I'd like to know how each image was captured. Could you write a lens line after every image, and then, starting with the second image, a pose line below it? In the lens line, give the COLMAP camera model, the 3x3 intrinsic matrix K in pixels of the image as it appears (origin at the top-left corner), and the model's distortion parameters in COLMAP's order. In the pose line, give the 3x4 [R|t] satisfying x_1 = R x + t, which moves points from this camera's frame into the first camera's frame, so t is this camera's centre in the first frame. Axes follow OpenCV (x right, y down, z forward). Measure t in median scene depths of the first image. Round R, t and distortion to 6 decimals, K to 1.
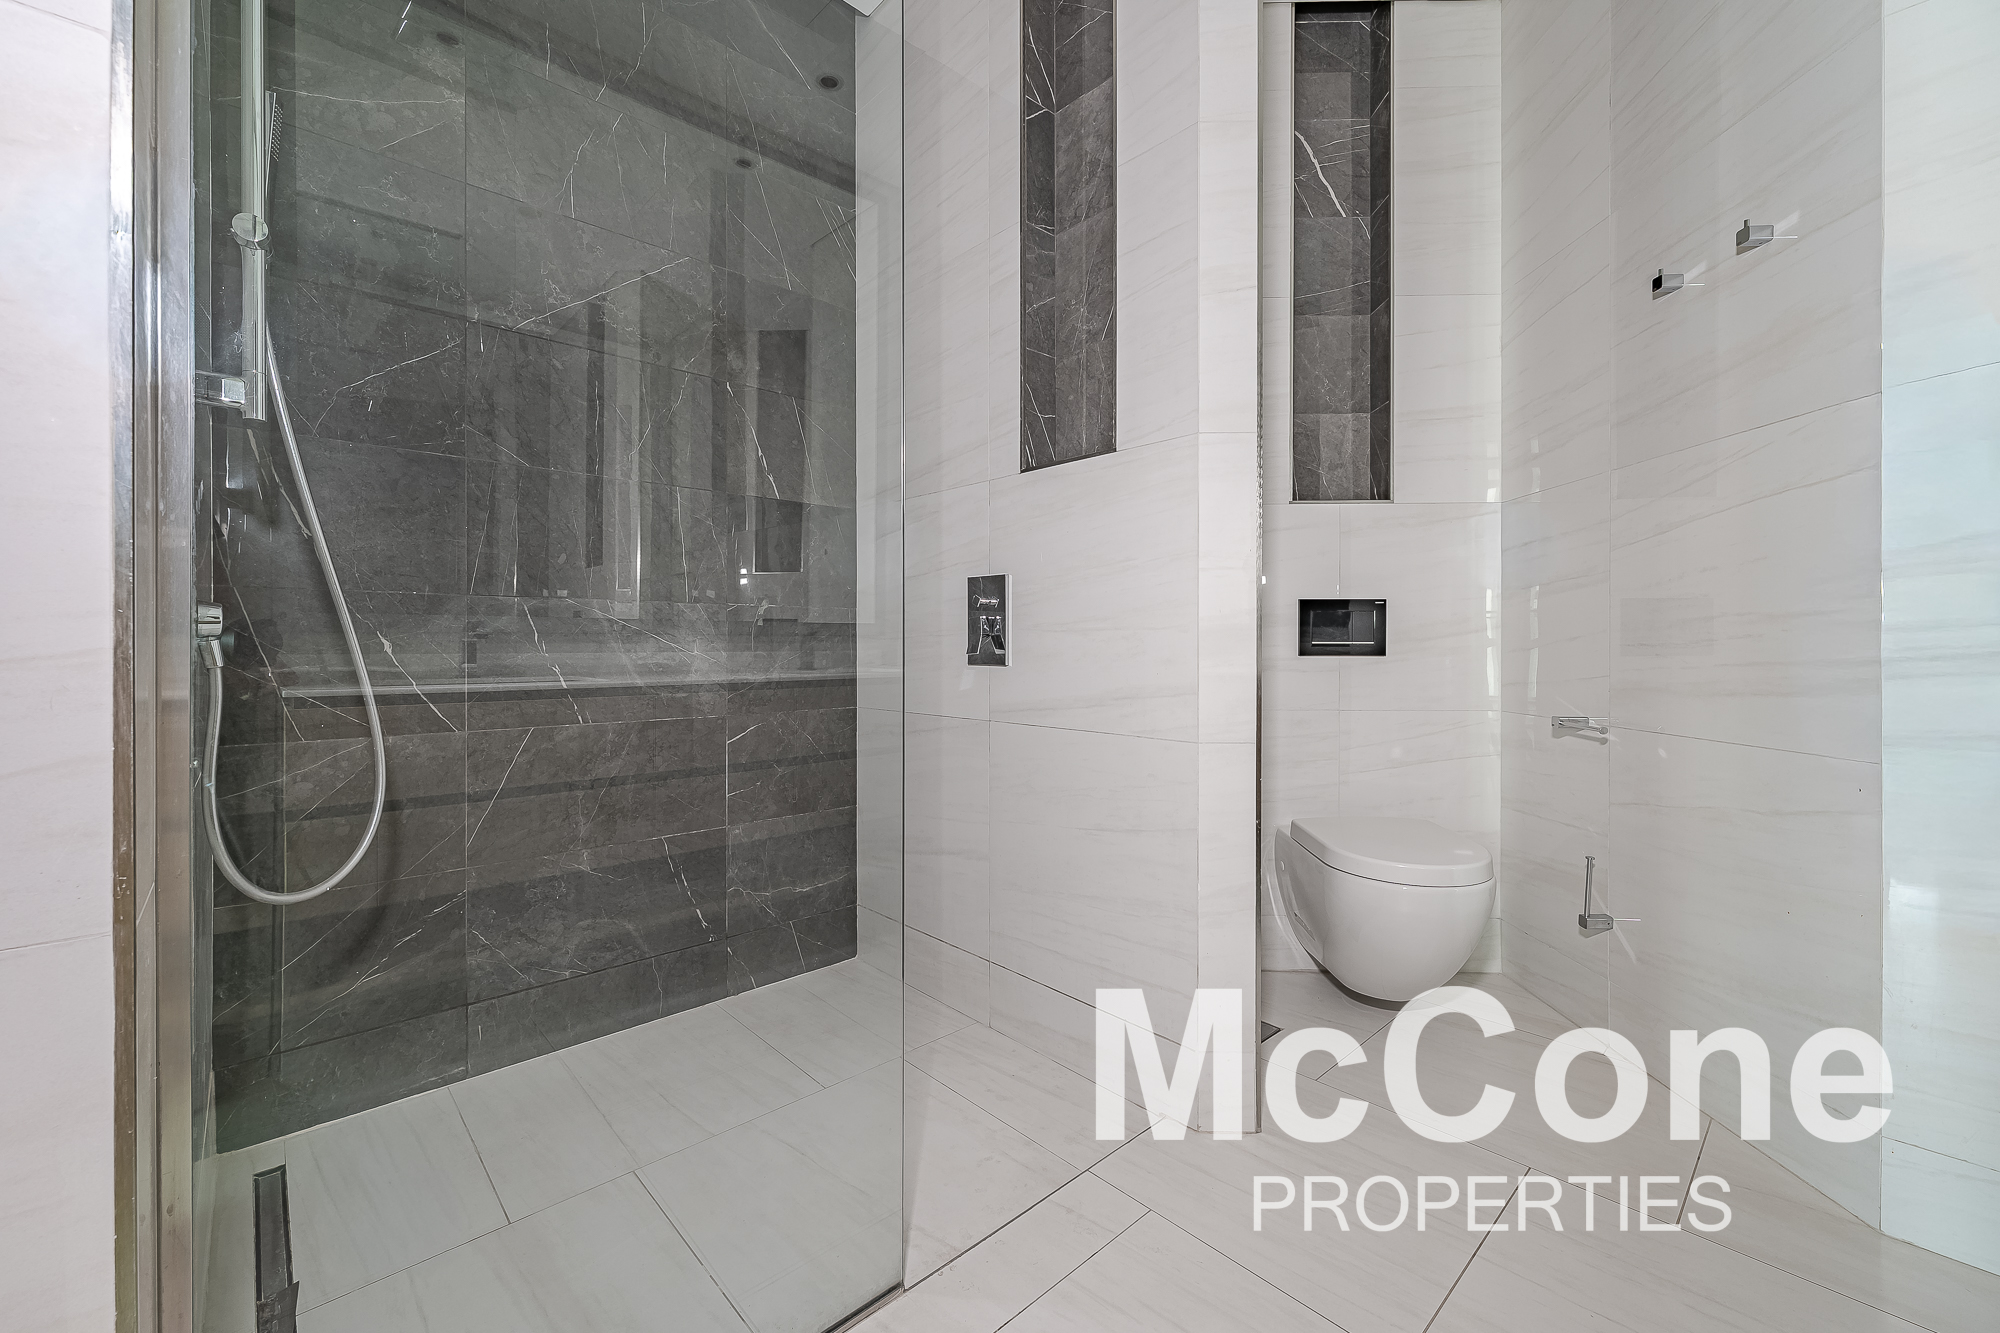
lens RADIAL K [[813.1, 0, 988.5], [0, 813.1, 652.6], [0, 0, 1]] dist [-0.000069, 0.000042]
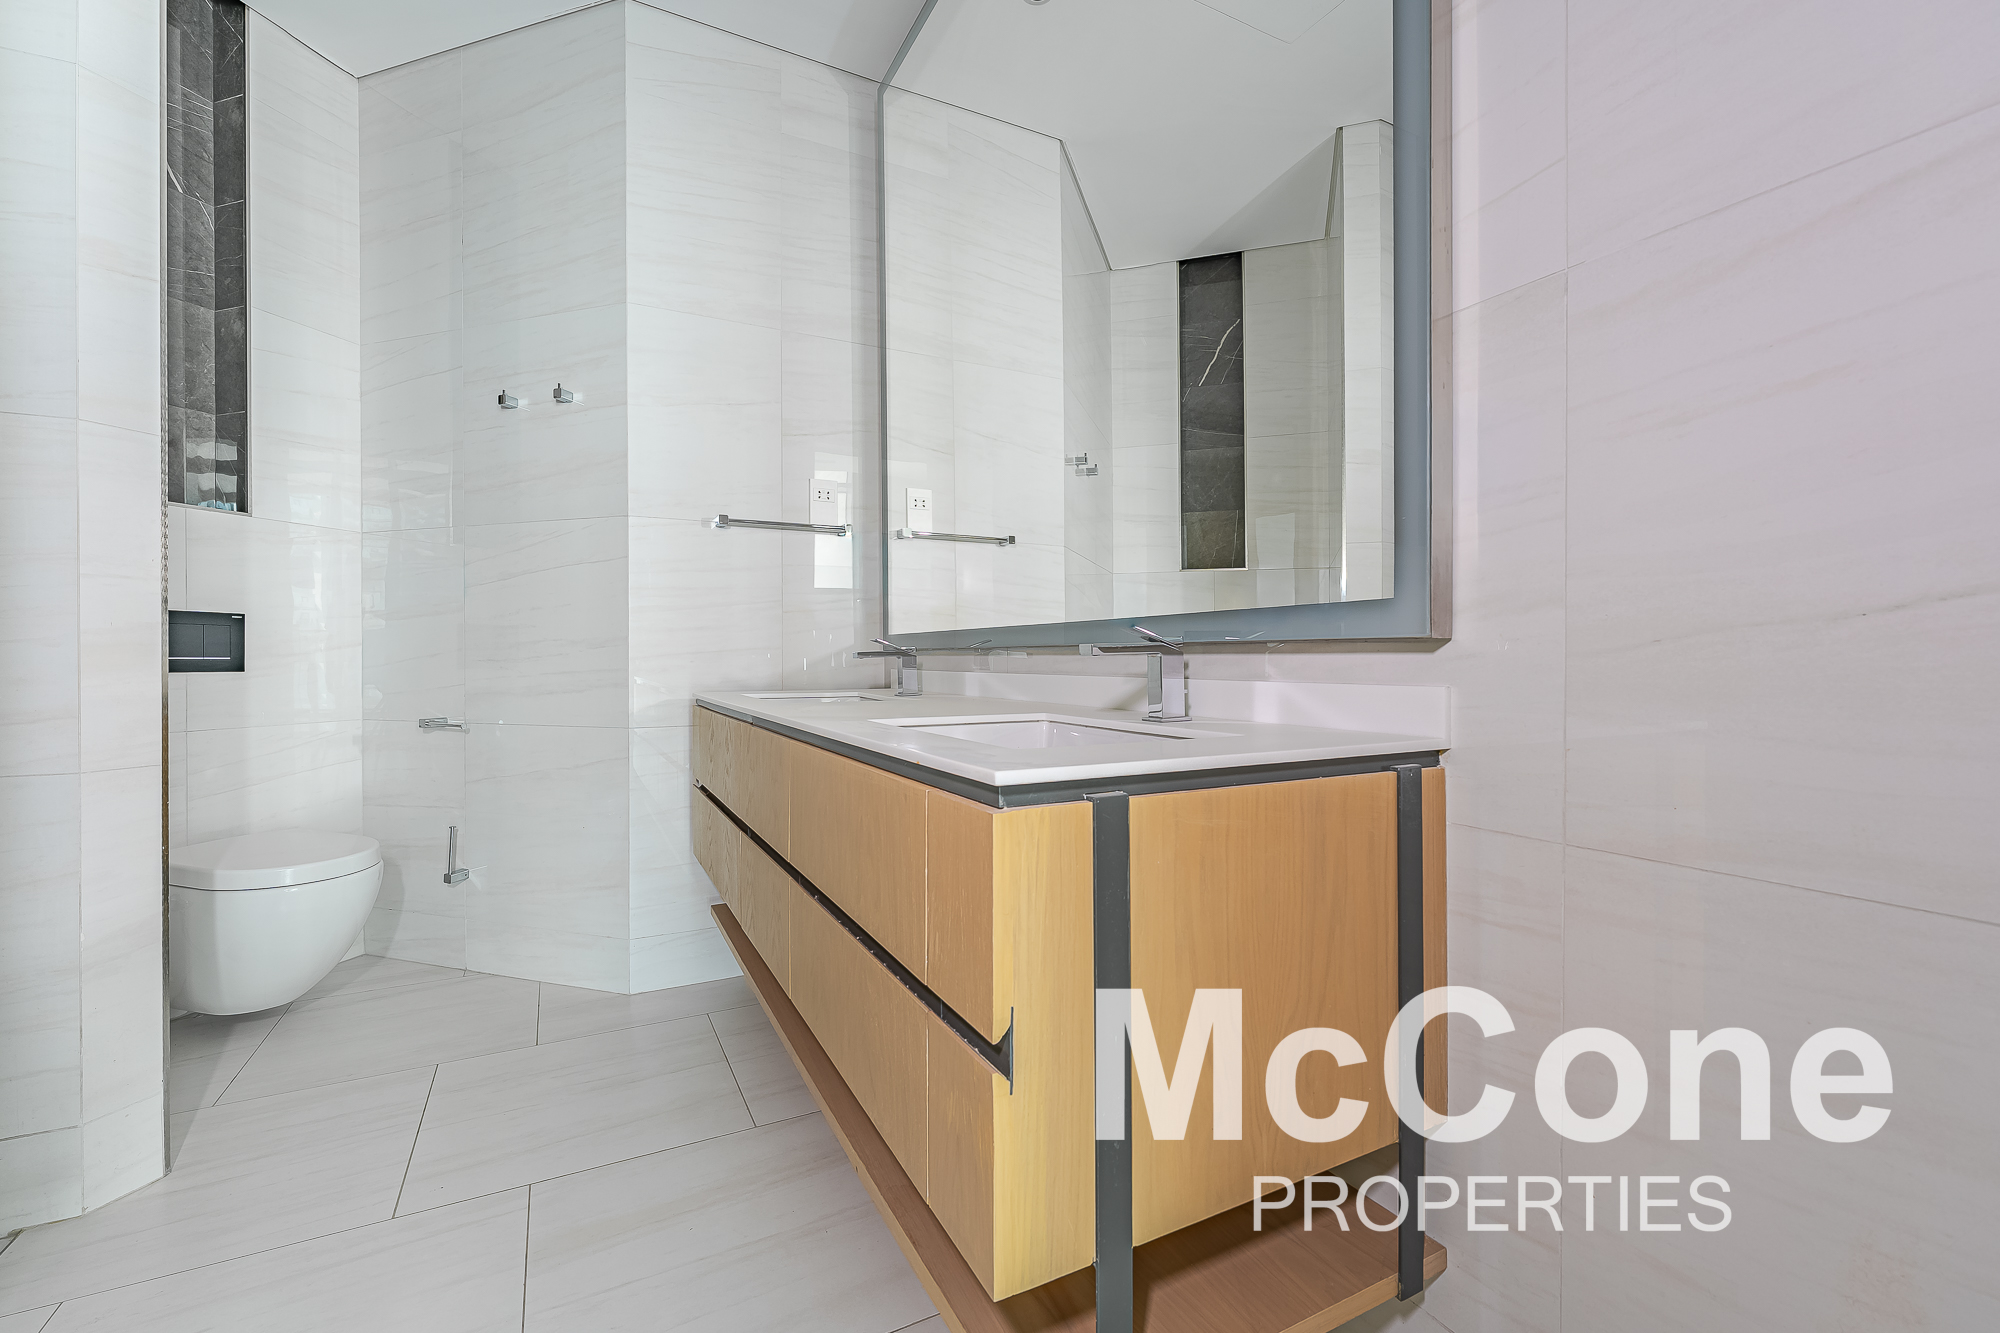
lens RADIAL K [[813.1, 0, 988.5], [0, 813.1, 652.6], [0, 0, 1]] dist [-0.000069, 0.000042]
pose [[0.256258, 0.007970, 0.966576, -0.254043], [0.008662, 0.999907, -0.010541, -0.000685], [-0.966570, 0.011074, 0.256165, -0.129343]]
